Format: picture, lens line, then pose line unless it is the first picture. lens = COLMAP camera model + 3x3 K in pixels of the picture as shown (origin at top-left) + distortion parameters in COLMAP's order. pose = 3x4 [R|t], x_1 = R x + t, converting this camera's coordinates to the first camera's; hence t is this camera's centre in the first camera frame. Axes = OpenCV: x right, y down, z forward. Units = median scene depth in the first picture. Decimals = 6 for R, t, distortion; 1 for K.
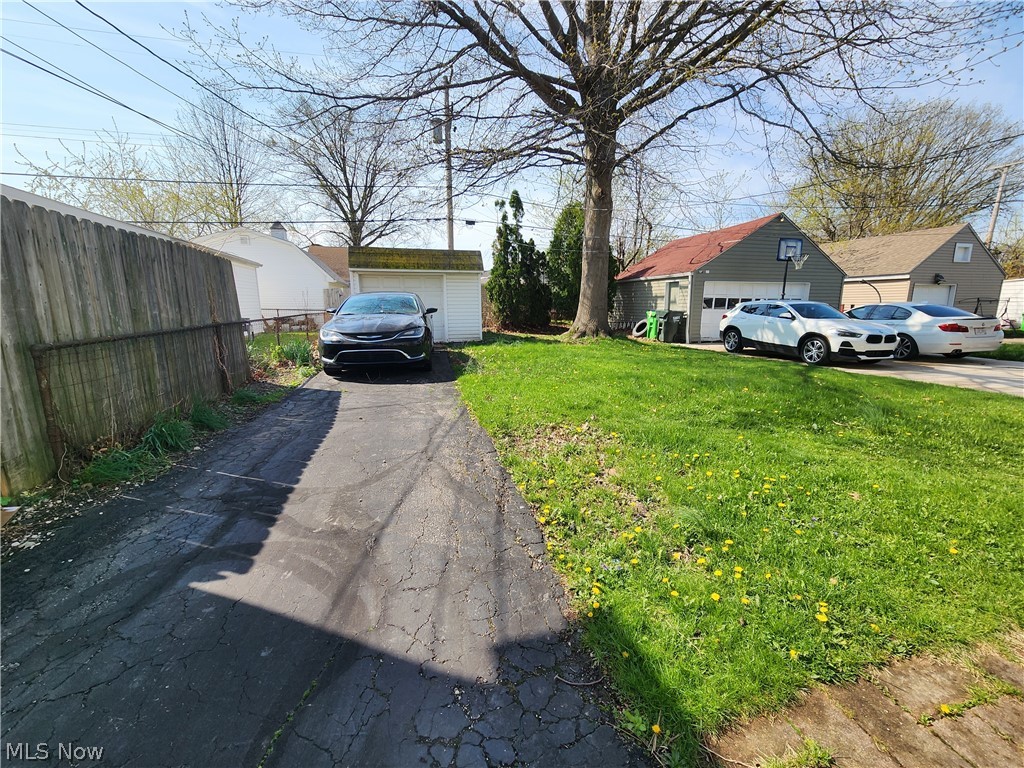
lens RADIAL K [[418.3, 0, 512.0], [0, 418.3, 384.0], [0, 0, 1]] dist [-0.019704, 0.003598]
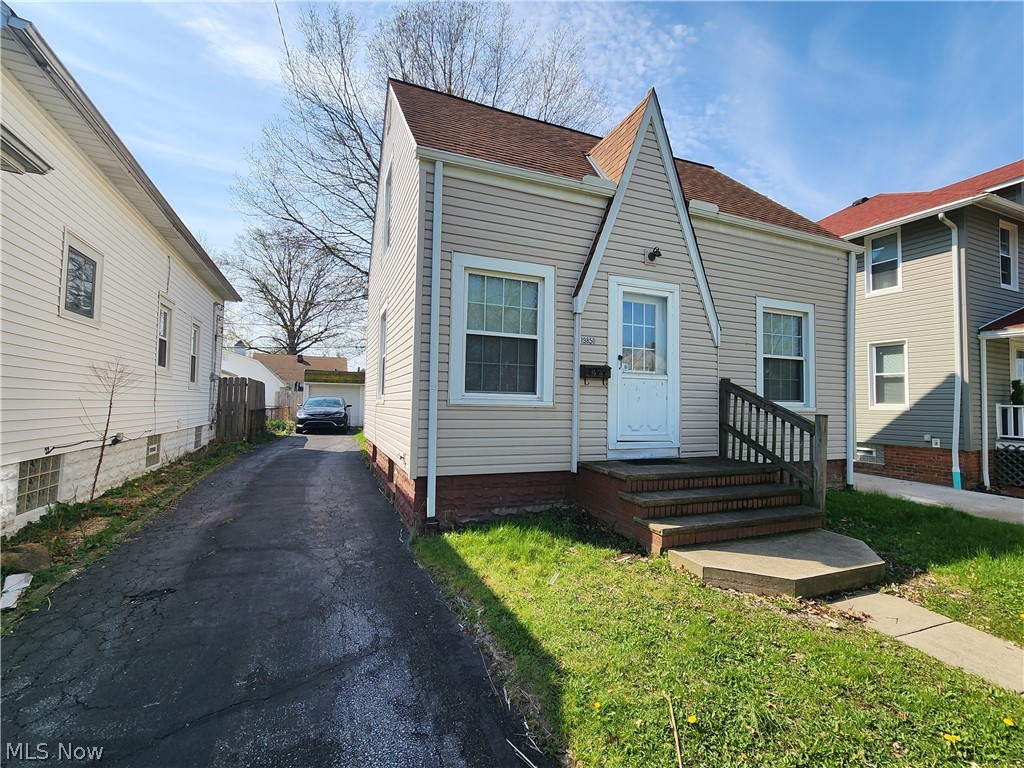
lens RADIAL K [[418.3, 0, 512.0], [0, 418.3, 384.0], [0, 0, 1]] dist [-0.019704, 0.003598]
pose [[0.987317, 0.027085, 0.156433, 0.037664], [0.011029, 0.971258, -0.237772, 0.029630], [-0.158377, 0.236482, 0.958641, -0.153911]]
